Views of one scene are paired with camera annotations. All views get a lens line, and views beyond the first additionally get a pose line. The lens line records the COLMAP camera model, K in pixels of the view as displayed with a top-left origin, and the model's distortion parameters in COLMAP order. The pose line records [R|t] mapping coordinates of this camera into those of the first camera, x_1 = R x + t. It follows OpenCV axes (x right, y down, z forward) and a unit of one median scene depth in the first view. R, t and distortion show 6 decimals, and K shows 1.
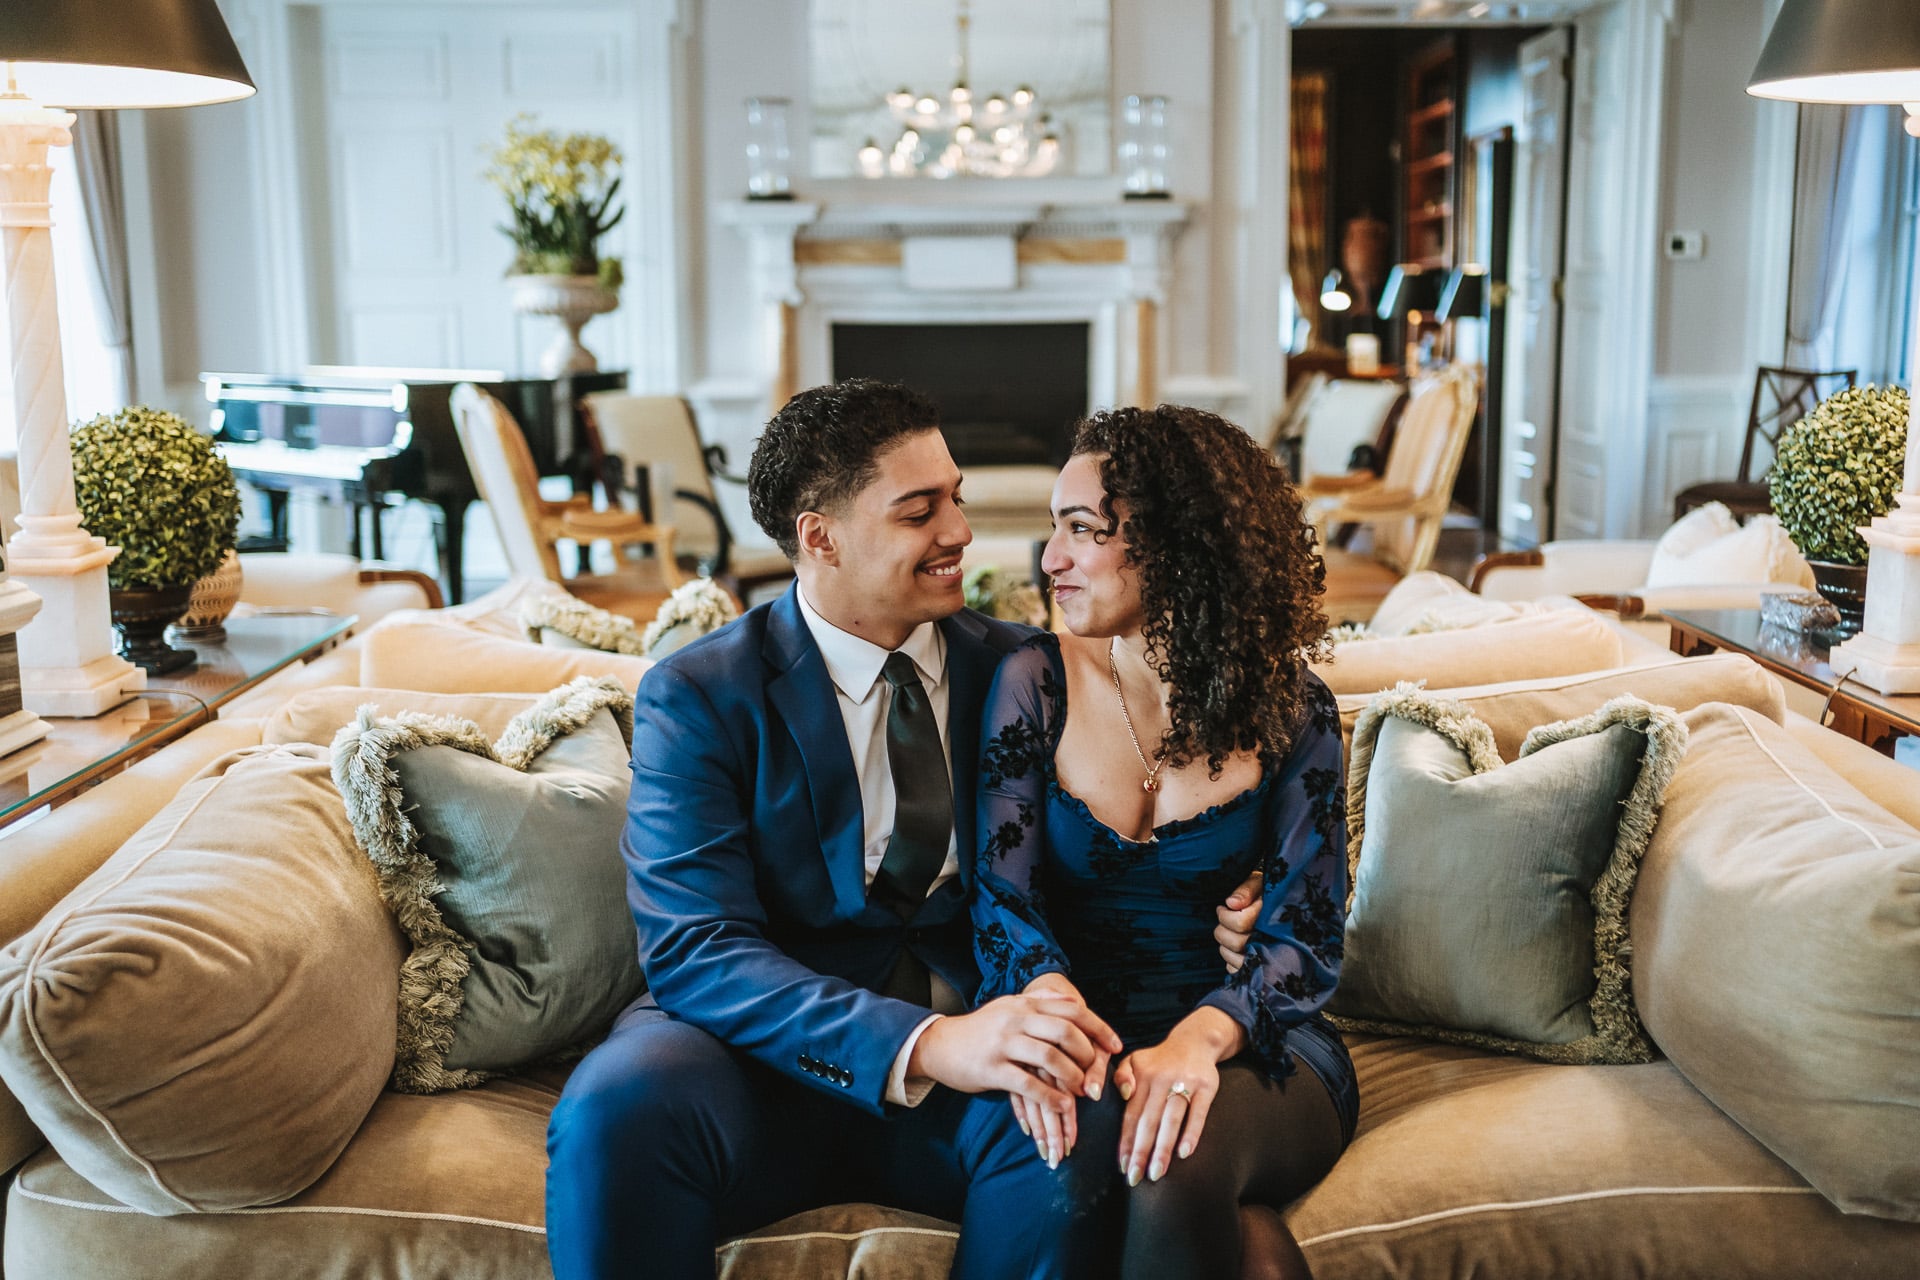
lens RADIAL K [[1961.6, 0, 960.5], [0, 1961.6, 623.8], [0, 0, 1]] dist [-0.002766, 0.000000]
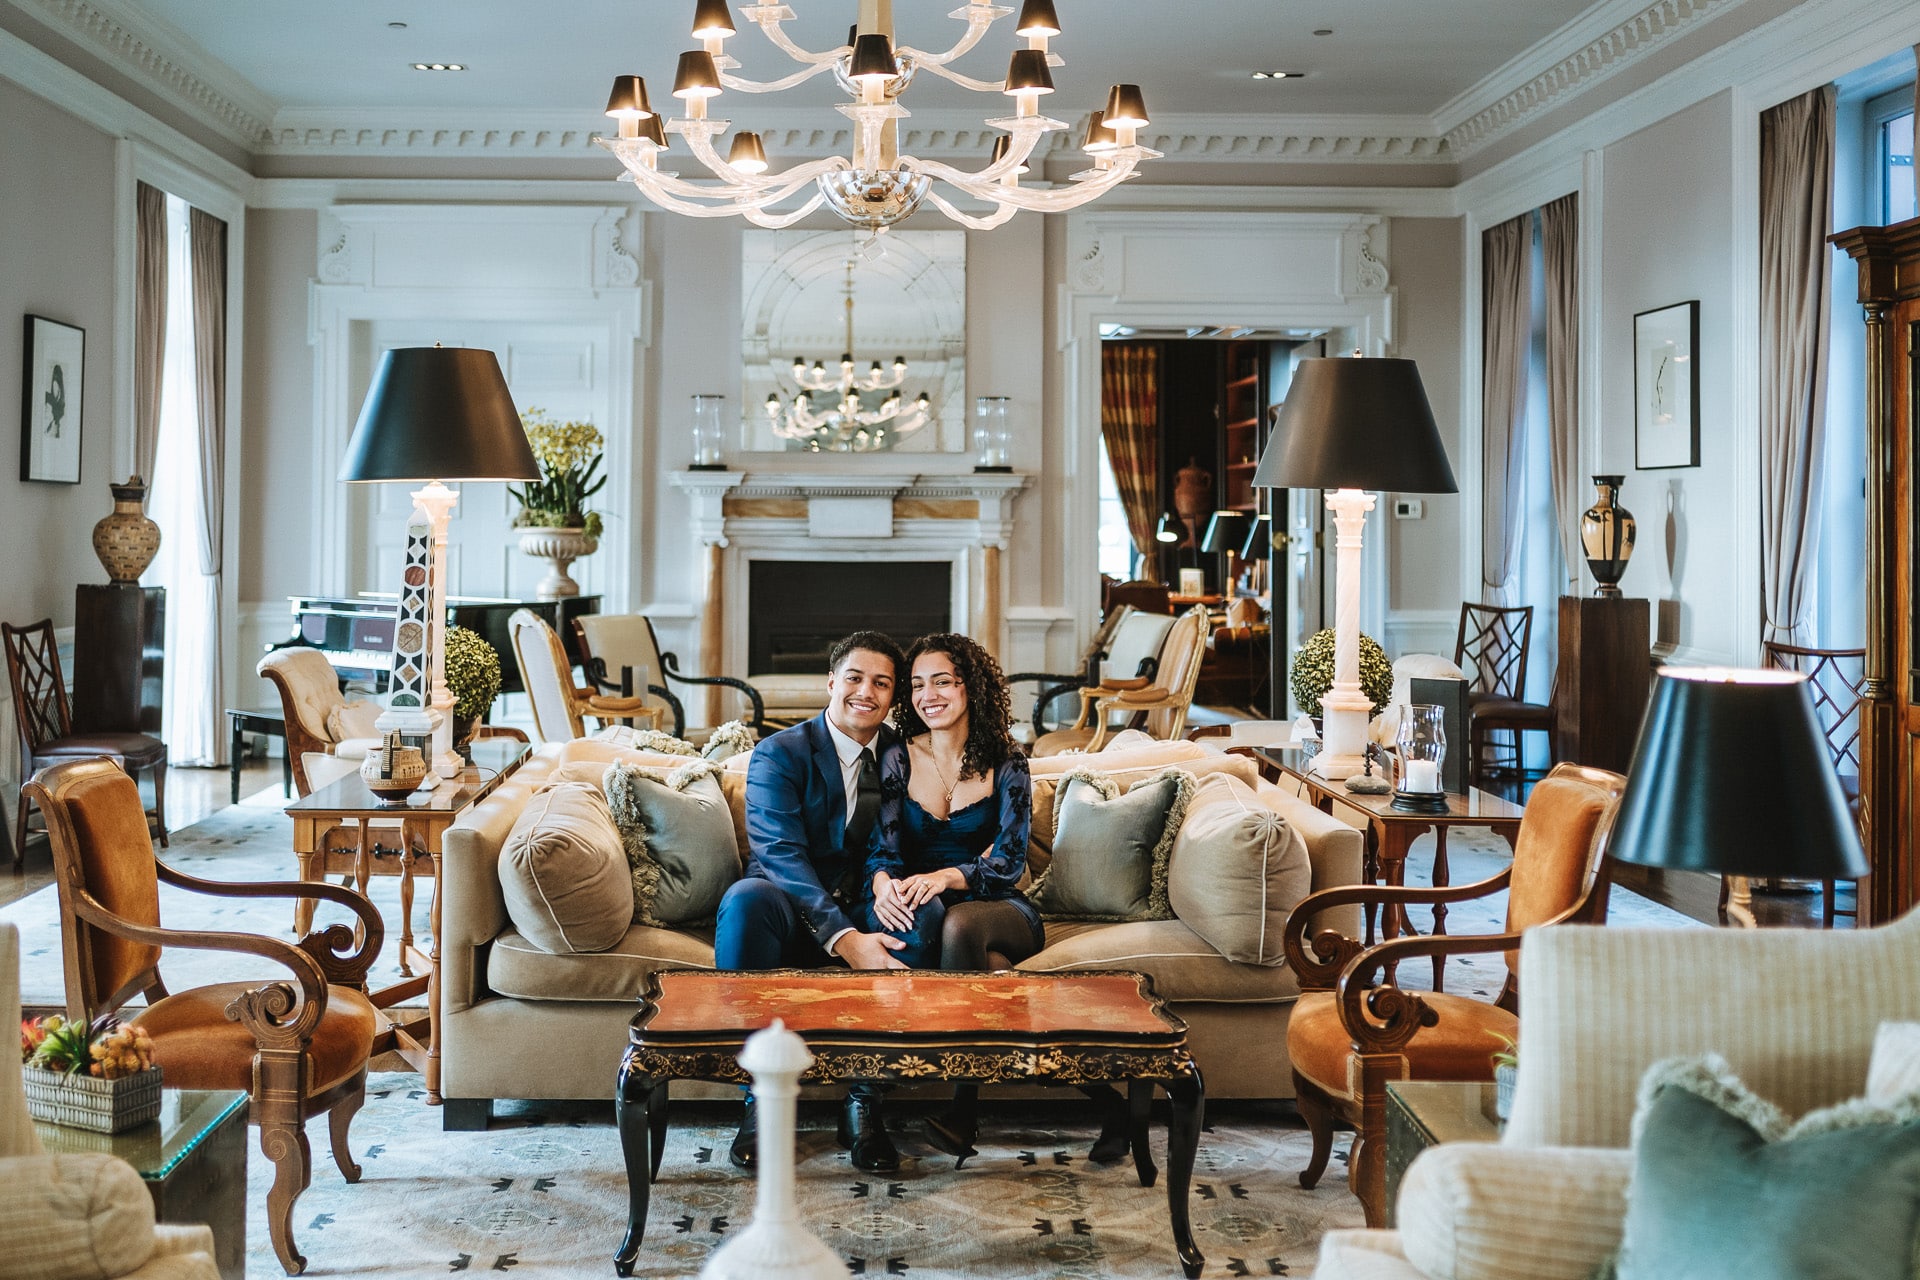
lens RADIAL K [[1961.6, 0, 956.4], [0, 1961.6, 637.1], [0, 0, 1]] dist [-0.002766, 0.000000]
pose [[0.997895, 0.012406, 0.063659, -0.013975], [-0.005832, 0.994724, -0.102423, 0.033350], [-0.064594, 0.101836, 0.992702, -0.338449]]
